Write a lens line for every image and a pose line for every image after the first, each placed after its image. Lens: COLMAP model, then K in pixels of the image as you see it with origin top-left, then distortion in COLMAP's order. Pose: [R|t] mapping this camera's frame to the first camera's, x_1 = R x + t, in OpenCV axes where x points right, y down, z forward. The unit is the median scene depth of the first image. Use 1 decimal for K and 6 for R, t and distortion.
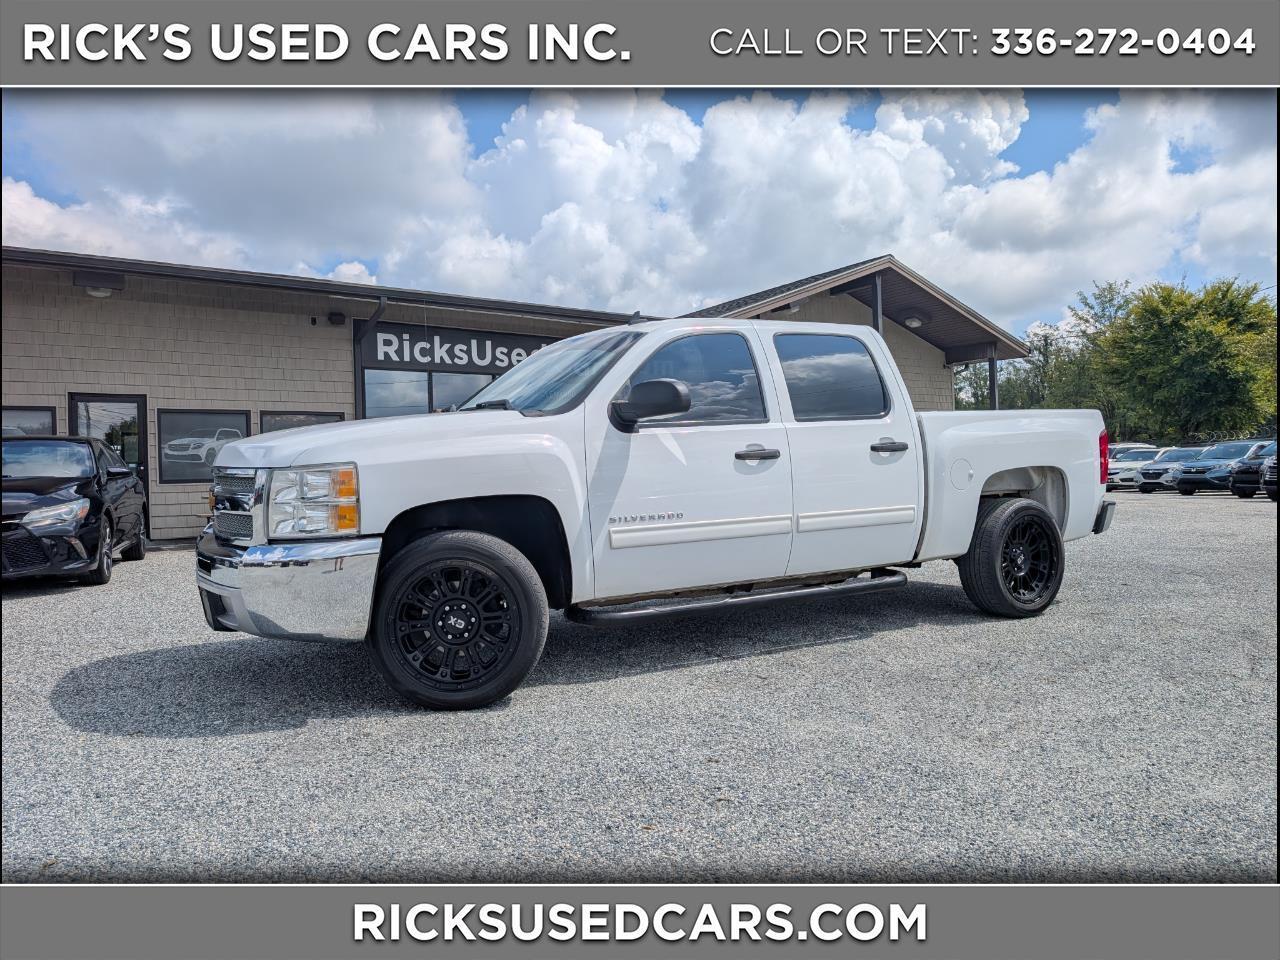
lens RADIAL K [[915.6, 0, 639.0], [0, 915.6, 481.5], [0, 0, 1]] dist [0.001053, -0.022665]
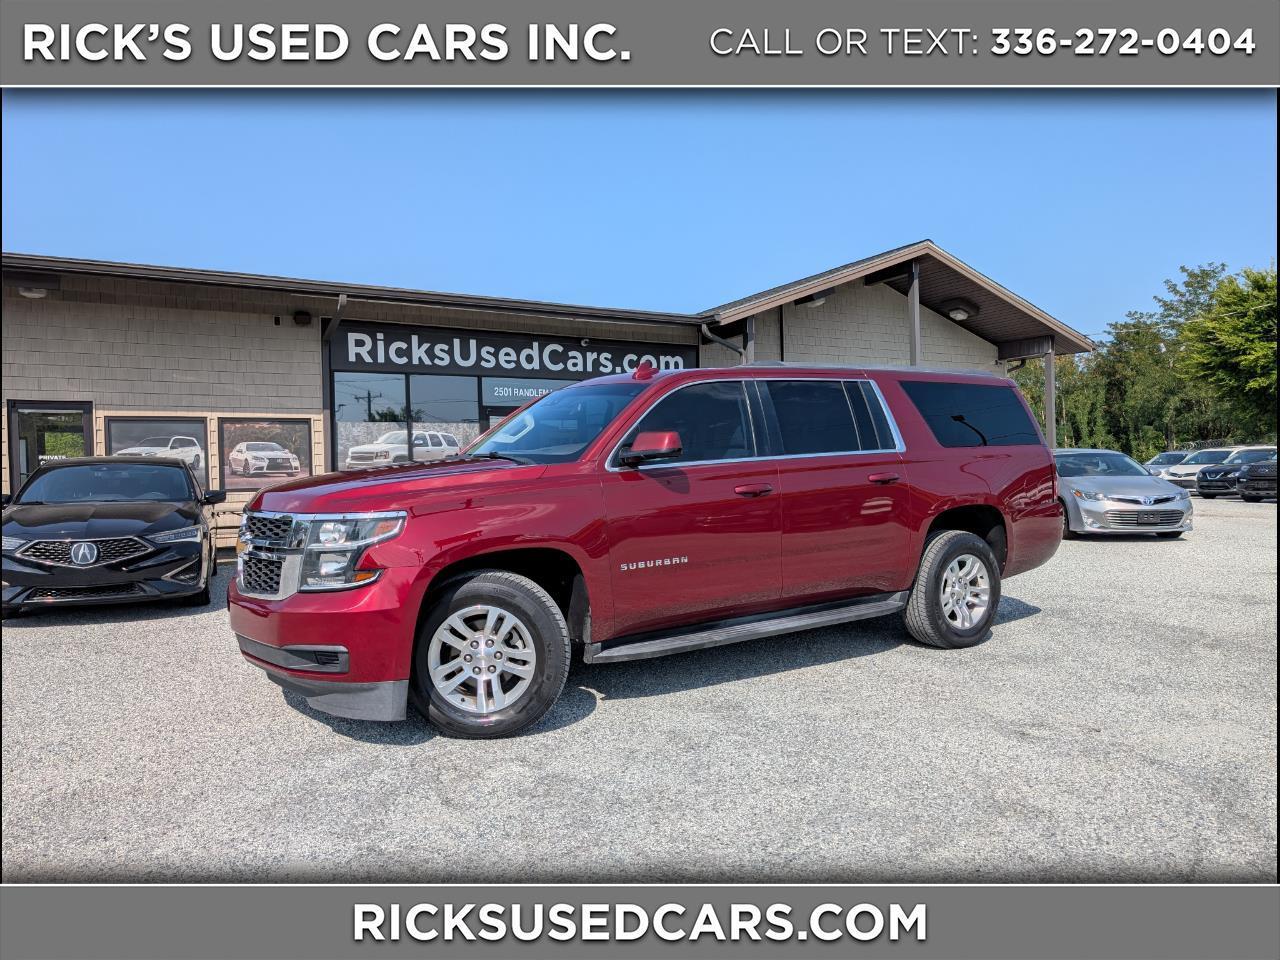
lens RADIAL K [[915.6, 0, 631.2], [0, 915.6, 492.0], [0, 0, 1]] dist [0.001053, -0.022665]
pose [[0.996113, 0.011388, -0.087344, 0.082385], [-0.009182, 0.999630, 0.025615, -0.026623], [0.087604, -0.024713, 0.995849, 0.094868]]
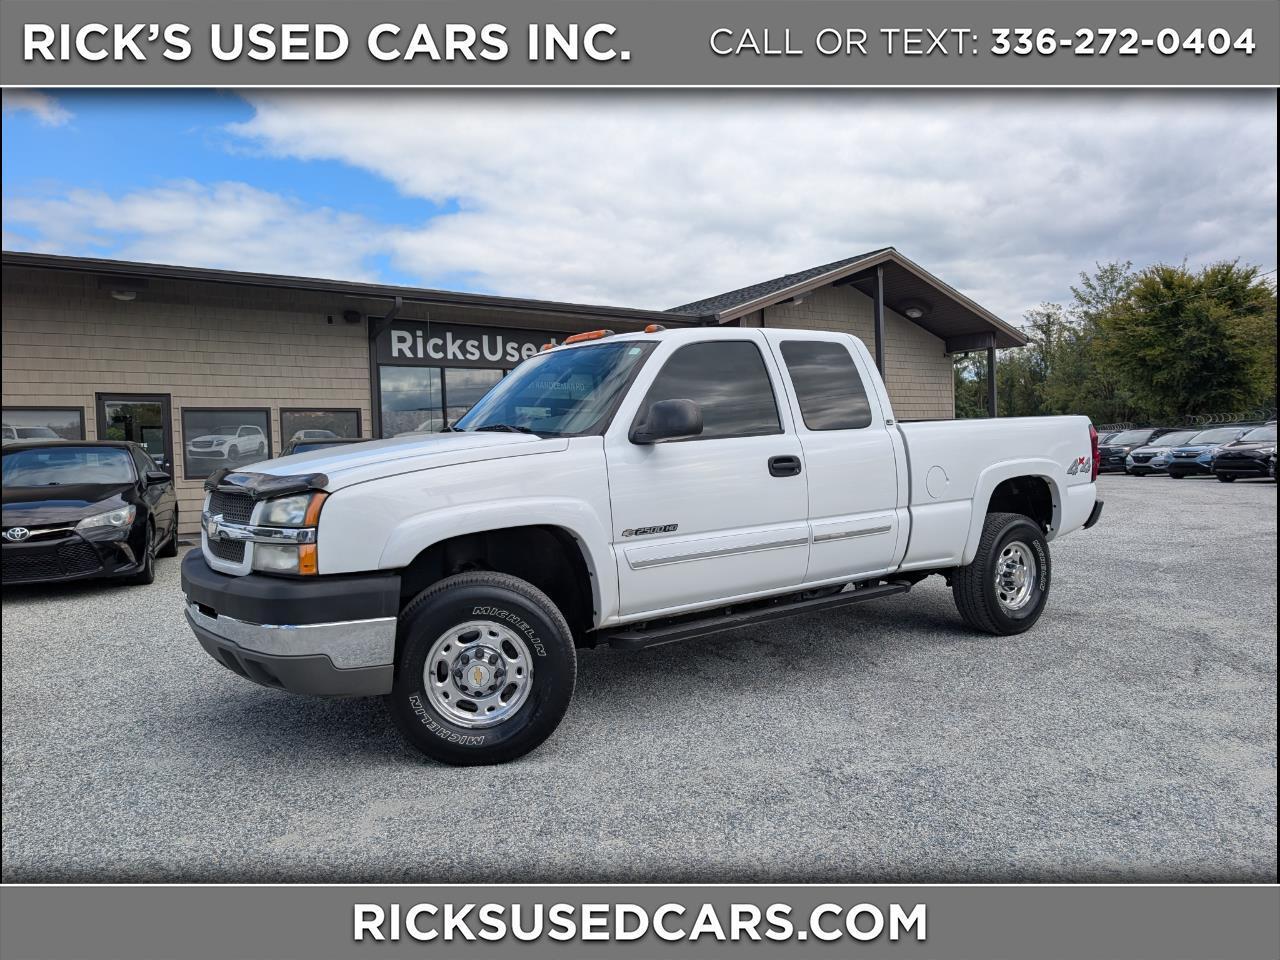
lens RADIAL K [[915.6, 0, 644.9], [0, 915.6, 487.3], [0, 0, 1]] dist [0.001053, -0.022665]
pose [[0.999985, -0.004668, 0.003026, -0.005506], [0.004579, 0.999576, 0.028767, -0.014340], [-0.003159, -0.028753, 0.999582, -0.031789]]
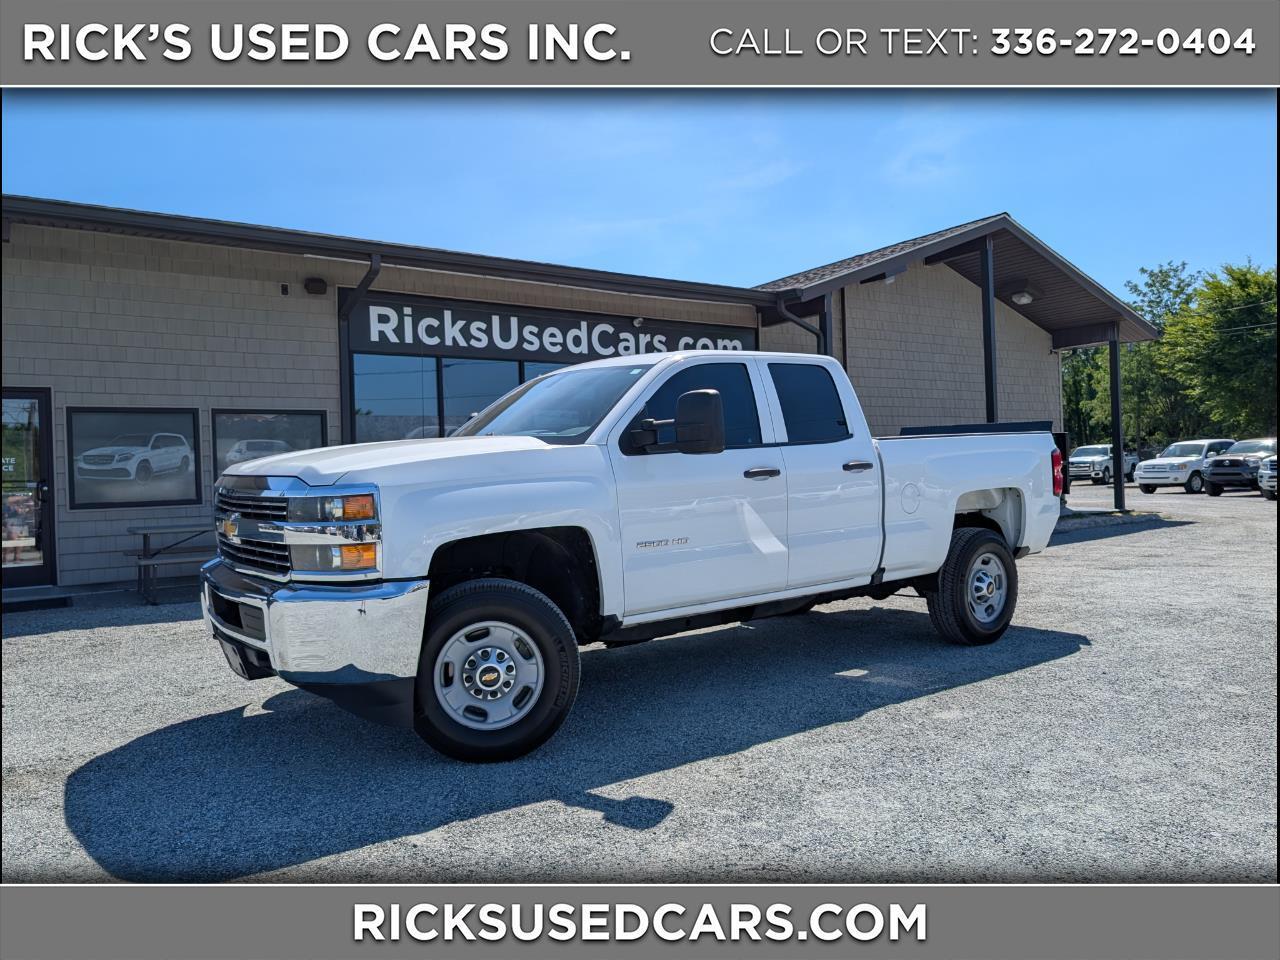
lens RADIAL K [[915.6, 0, 650.2], [0, 915.6, 484.6], [0, 0, 1]] dist [0.001053, -0.022665]
pose [[0.999997, 0.000308, -0.002396, -0.049406], [-0.000267, 0.999858, 0.016843, -0.025810], [0.002401, -0.016842, 0.999855, 0.231797]]
